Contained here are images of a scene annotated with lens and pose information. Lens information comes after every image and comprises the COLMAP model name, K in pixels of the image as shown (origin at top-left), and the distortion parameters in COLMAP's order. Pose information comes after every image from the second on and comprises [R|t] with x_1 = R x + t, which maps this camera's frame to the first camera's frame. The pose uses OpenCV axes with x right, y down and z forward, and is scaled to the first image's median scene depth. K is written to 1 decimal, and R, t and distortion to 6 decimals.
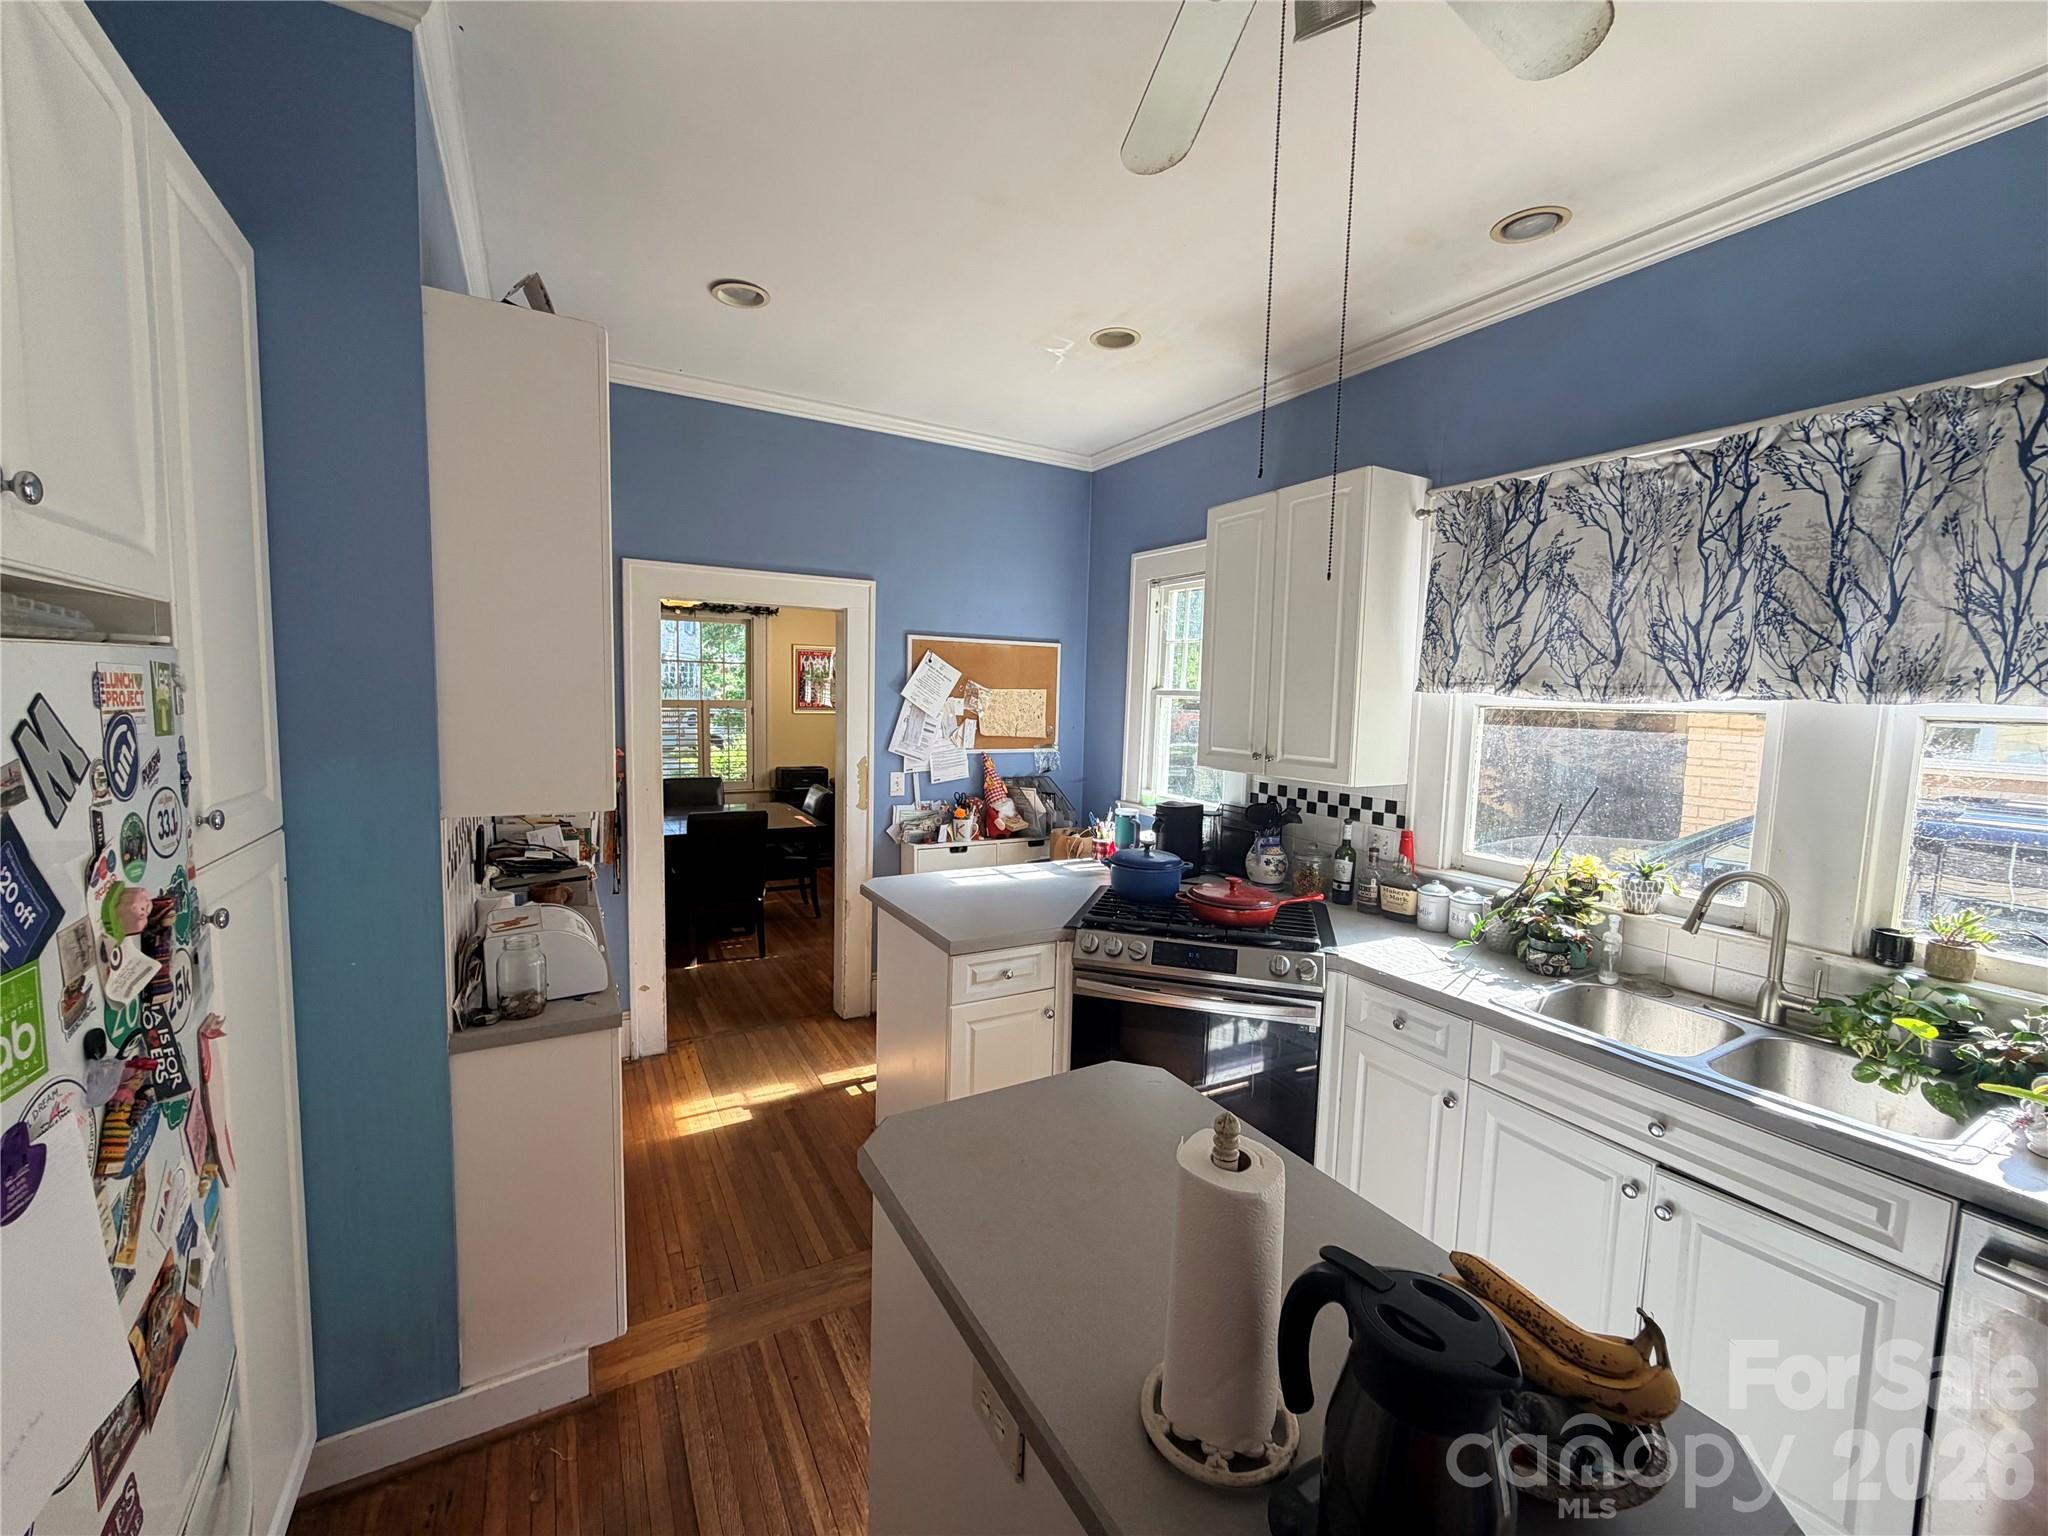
lens RADIAL K [[817.4, 0, 1023.9], [0, 817.4, 766.8], [0, 0, 1]] dist [0.001257, -0.000743]
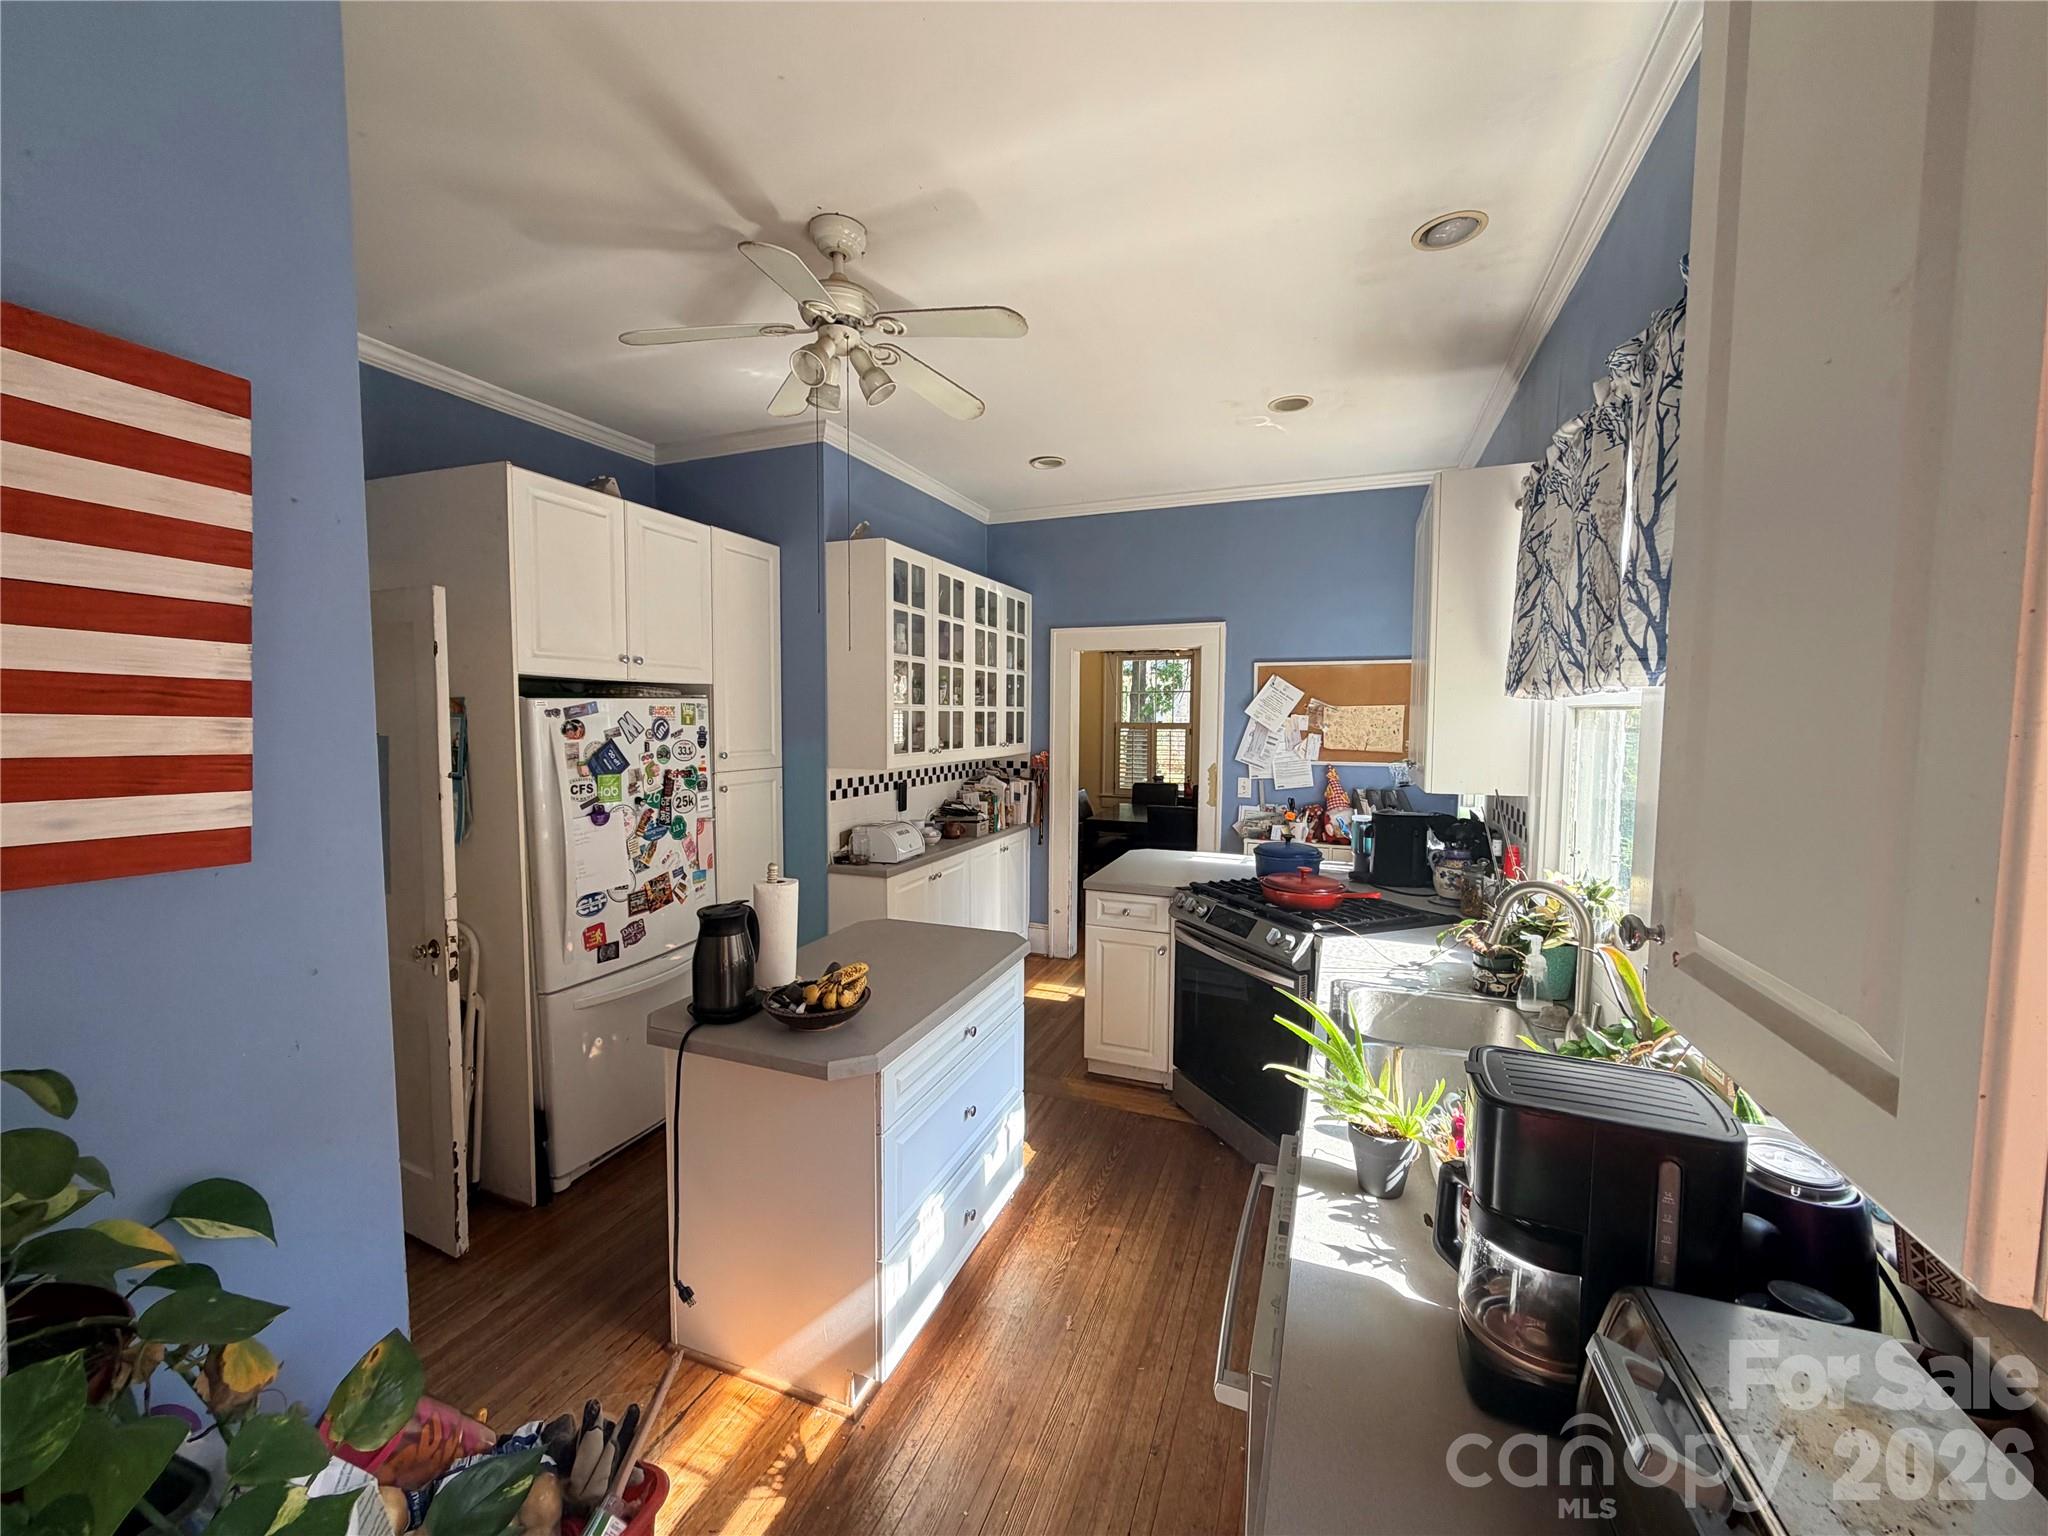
lens RADIAL K [[817.4, 0, 1017.3], [0, 817.4, 764.2], [0, 0, 1]] dist [0.001257, -0.000743]
pose [[0.625391, 0.026540, -0.779860, 0.893498], [-0.057437, 0.998276, -0.012087, 0.031687], [0.778195, 0.052351, 0.625837, -0.013694]]
